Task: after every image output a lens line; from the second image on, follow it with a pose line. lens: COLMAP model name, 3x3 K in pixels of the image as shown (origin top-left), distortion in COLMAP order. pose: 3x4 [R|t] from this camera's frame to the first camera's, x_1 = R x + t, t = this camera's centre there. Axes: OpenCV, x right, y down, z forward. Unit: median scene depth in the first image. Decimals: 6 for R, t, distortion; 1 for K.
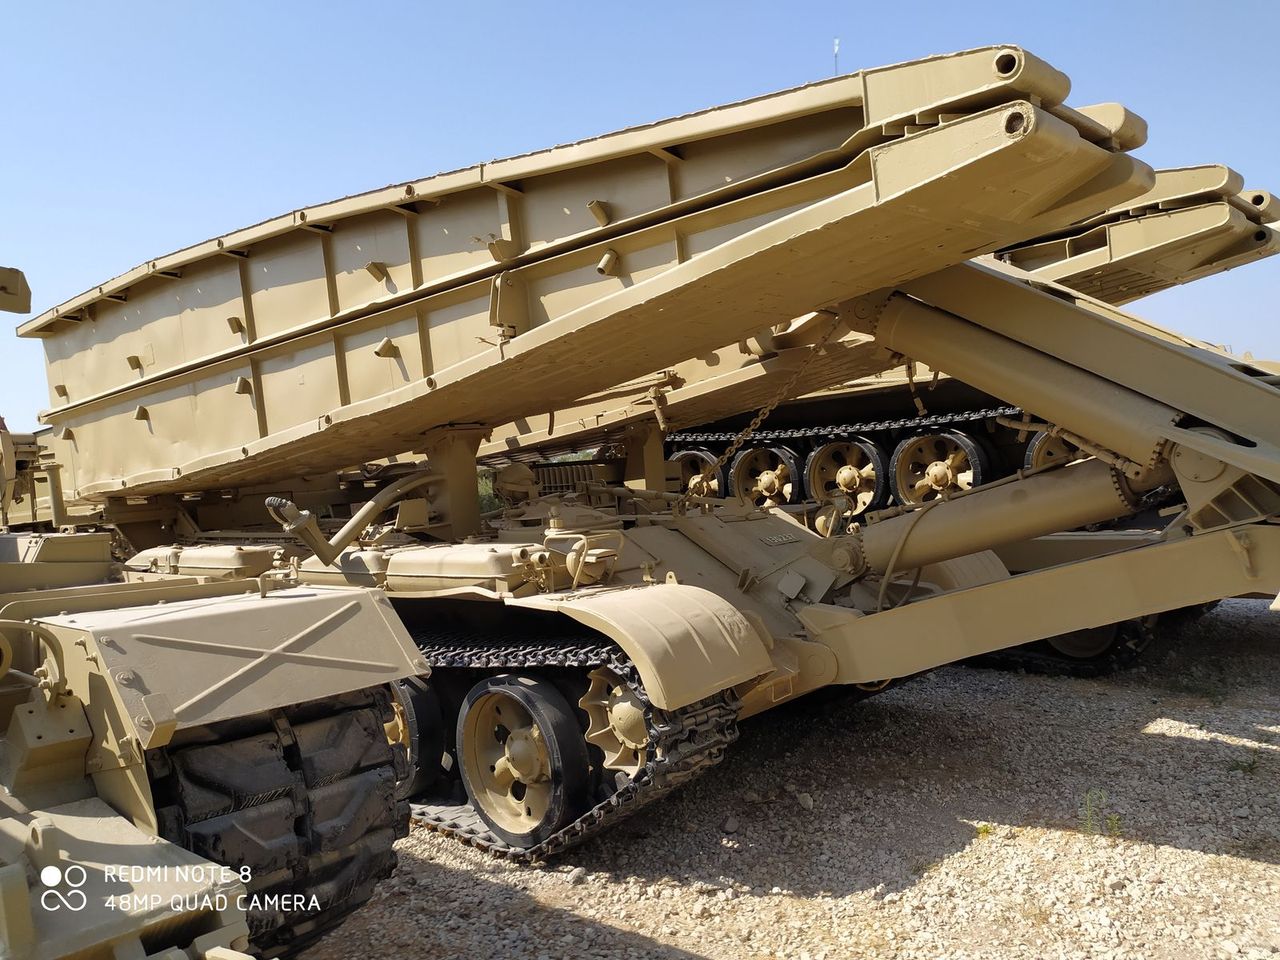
lens RADIAL K [[931.3, 0, 635.9], [0, 931.3, 489.2], [0, 0, 1]] dist [0.034243, -0.036824]
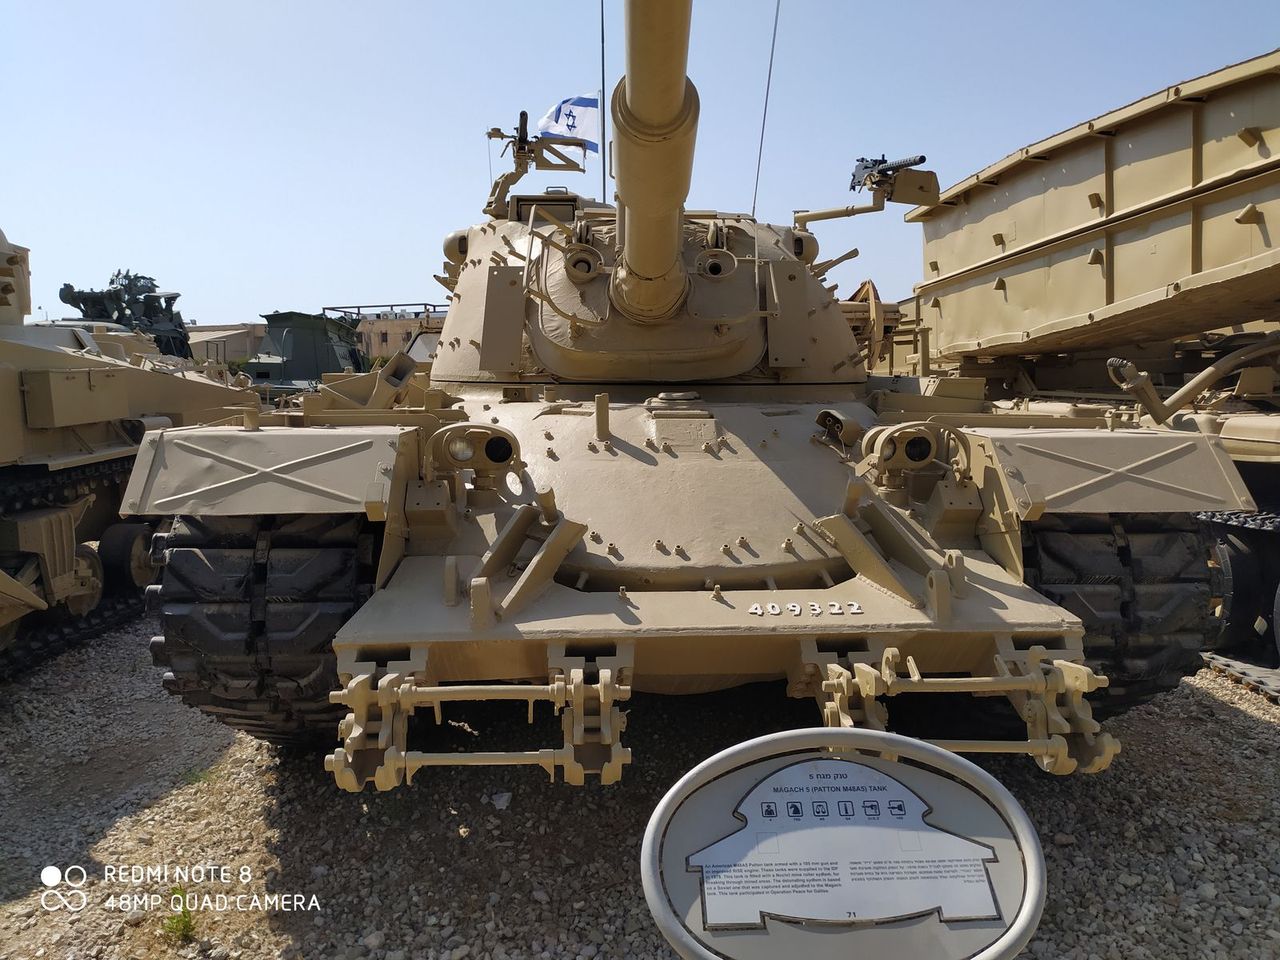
lens RADIAL K [[931.3, 0, 663.3], [0, 931.3, 476.8], [0, 0, 1]] dist [0.034243, -0.036824]
pose [[0.700011, 0.135512, -0.701157, 0.039692], [-0.049720, 0.988697, 0.141445, 0.017426], [0.712399, -0.064151, 0.698836, -0.179631]]
